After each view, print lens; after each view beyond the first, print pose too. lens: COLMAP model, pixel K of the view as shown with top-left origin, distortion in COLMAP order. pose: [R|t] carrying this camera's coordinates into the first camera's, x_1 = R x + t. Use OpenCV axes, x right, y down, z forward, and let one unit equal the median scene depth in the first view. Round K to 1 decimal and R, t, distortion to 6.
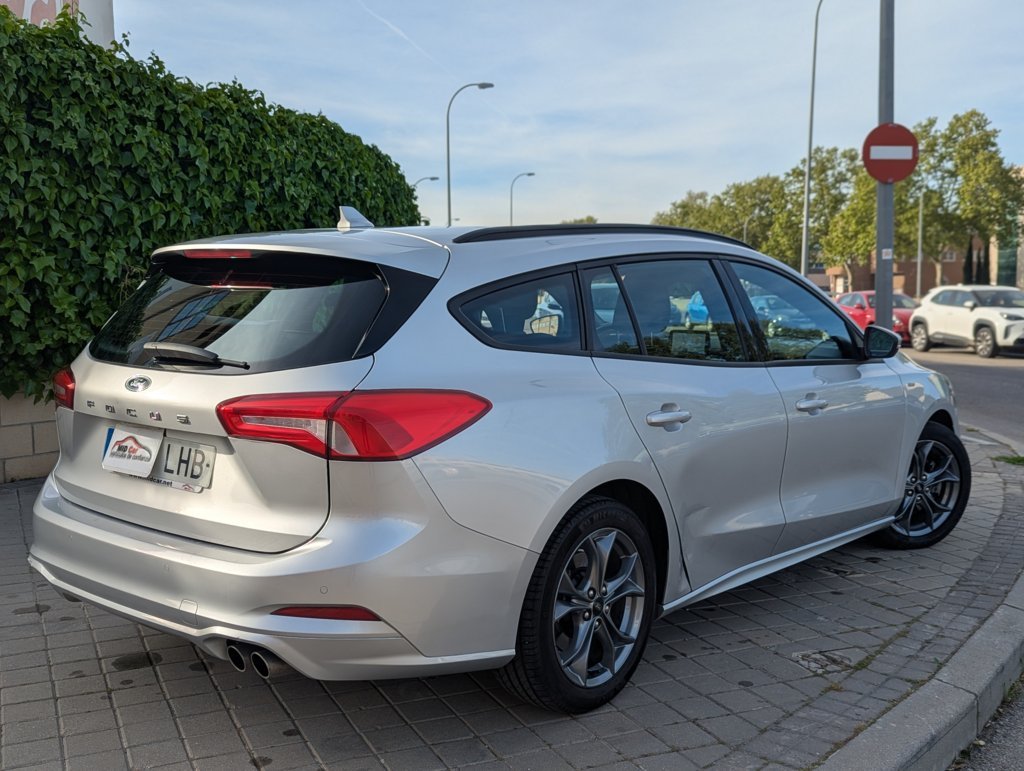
lens RADIAL K [[1095.1, 0, 505.2], [0, 1095.1, 387.0], [0, 0, 1]] dist [0.003831, 0.000000]
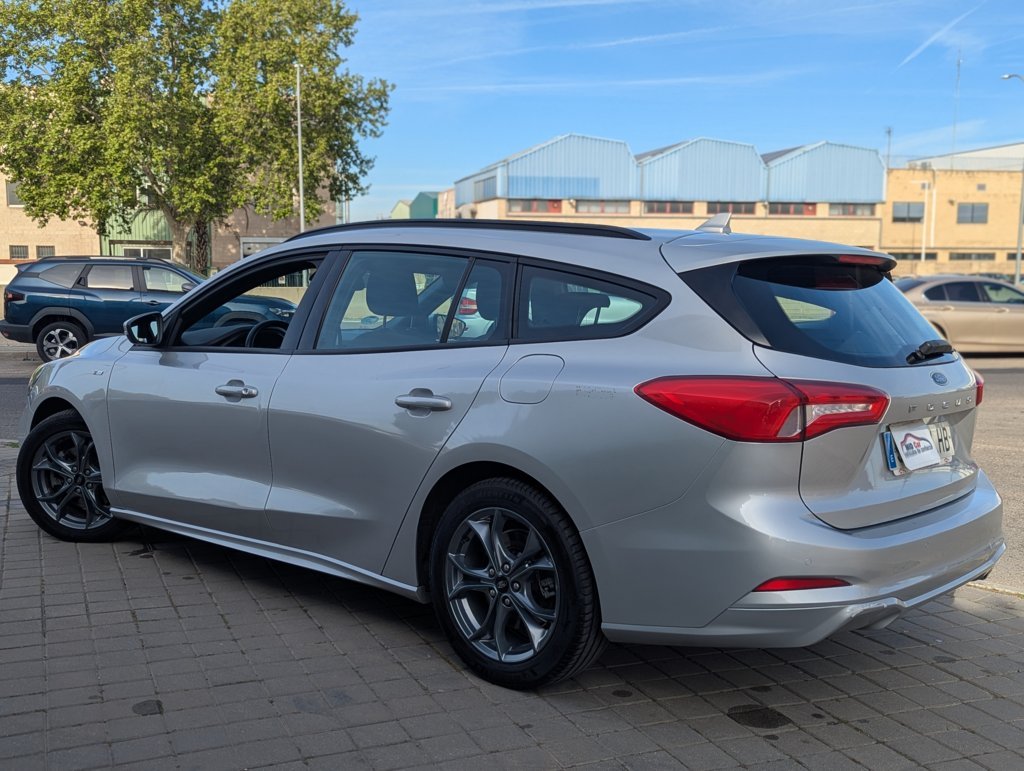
lens RADIAL K [[1095.1, 0, 503.3], [0, 1095.1, 385.5], [0, 0, 1]] dist [0.003831, 0.000000]
pose [[0.025643, -0.094563, 0.995189, -1.384591], [0.077170, 0.992733, 0.092342, -0.126858], [-0.996688, 0.074430, 0.032754, 1.344103]]
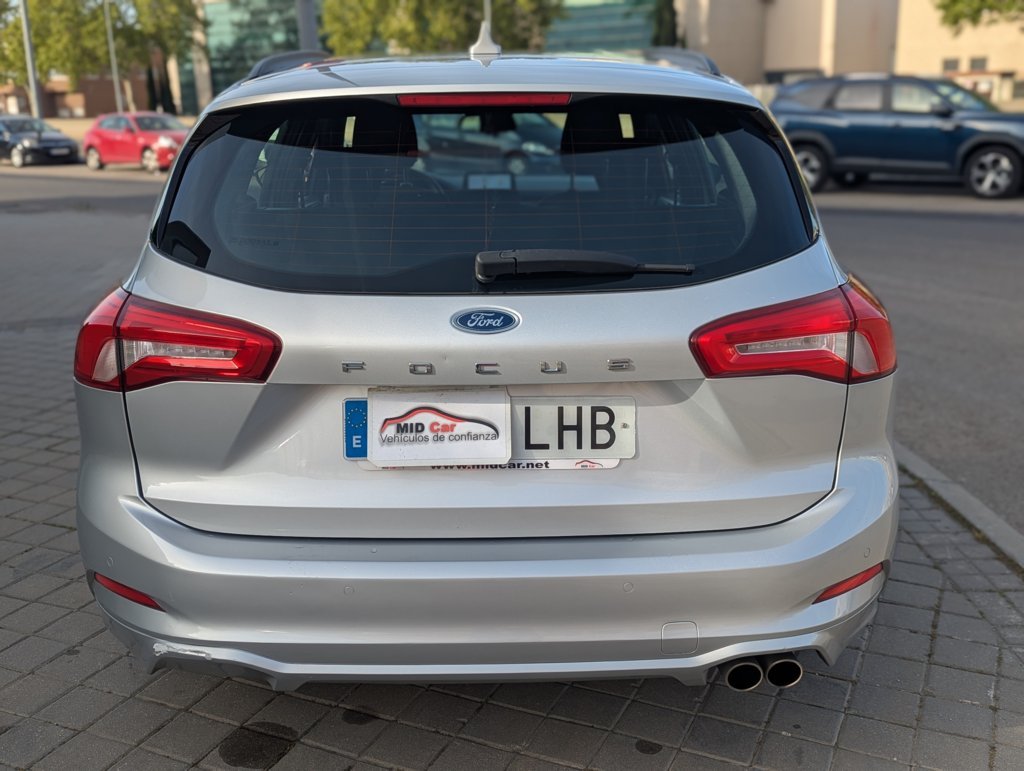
lens RADIAL K [[1095.1, 0, 515.9], [0, 1095.1, 390.9], [0, 0, 1]] dist [0.003831, 0.000000]
pose [[0.750349, -0.186294, 0.634248, -0.690478], [0.080167, 0.978031, 0.192429, -0.078026], [-0.656163, -0.093543, 0.748799, 0.502908]]
